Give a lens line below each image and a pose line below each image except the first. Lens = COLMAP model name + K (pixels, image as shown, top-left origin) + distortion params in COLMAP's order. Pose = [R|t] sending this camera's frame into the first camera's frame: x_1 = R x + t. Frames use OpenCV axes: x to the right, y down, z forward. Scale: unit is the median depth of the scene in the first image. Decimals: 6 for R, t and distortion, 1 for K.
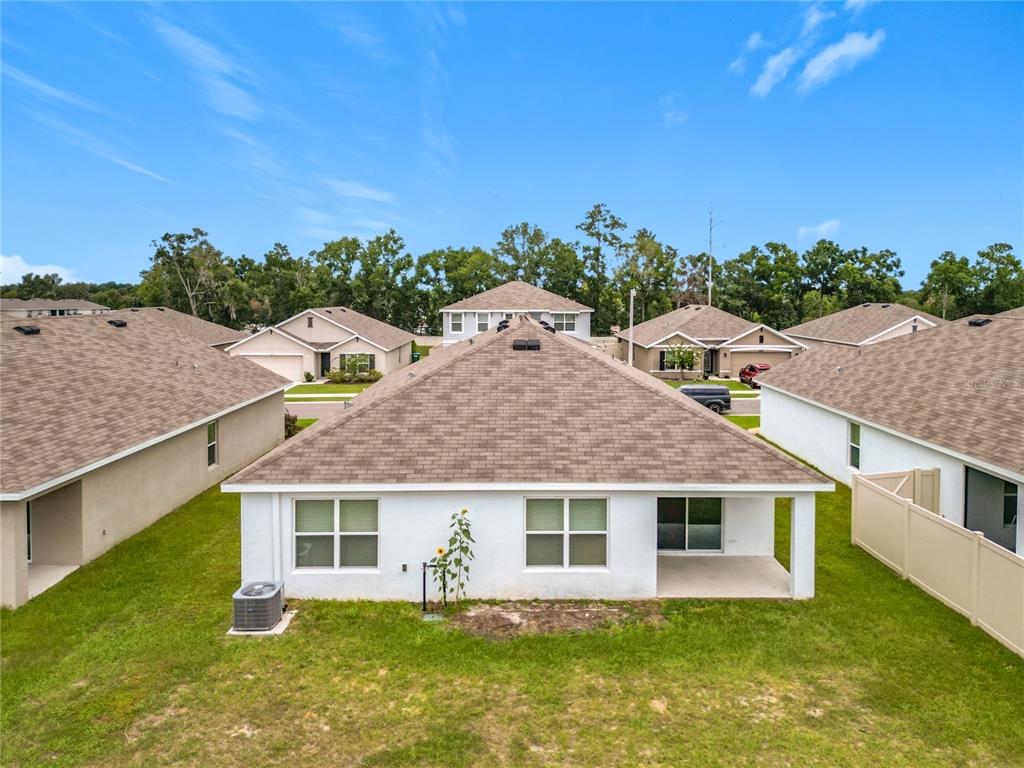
lens RADIAL K [[744.6, 0, 517.6], [0, 744.6, 326.6], [0, 0, 1]] dist [0.099609, -0.096594]
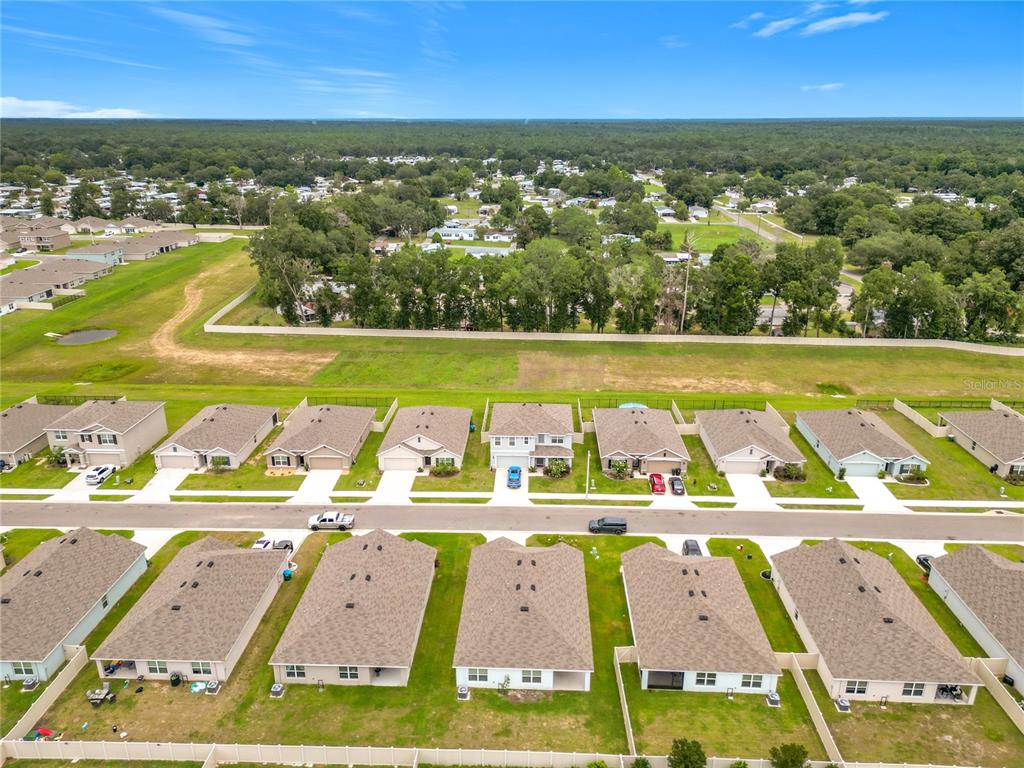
lens RADIAL K [[722.8, 0, 508.2], [0, 722.8, 385.3], [0, 0, 1]] dist [0.084392, -0.093846]
pose [[0.998677, 0.016259, -0.048787, 0.107203], [-0.000591, 0.952267, 0.305265, -2.551947], [0.051421, -0.304832, 0.951017, -2.433128]]
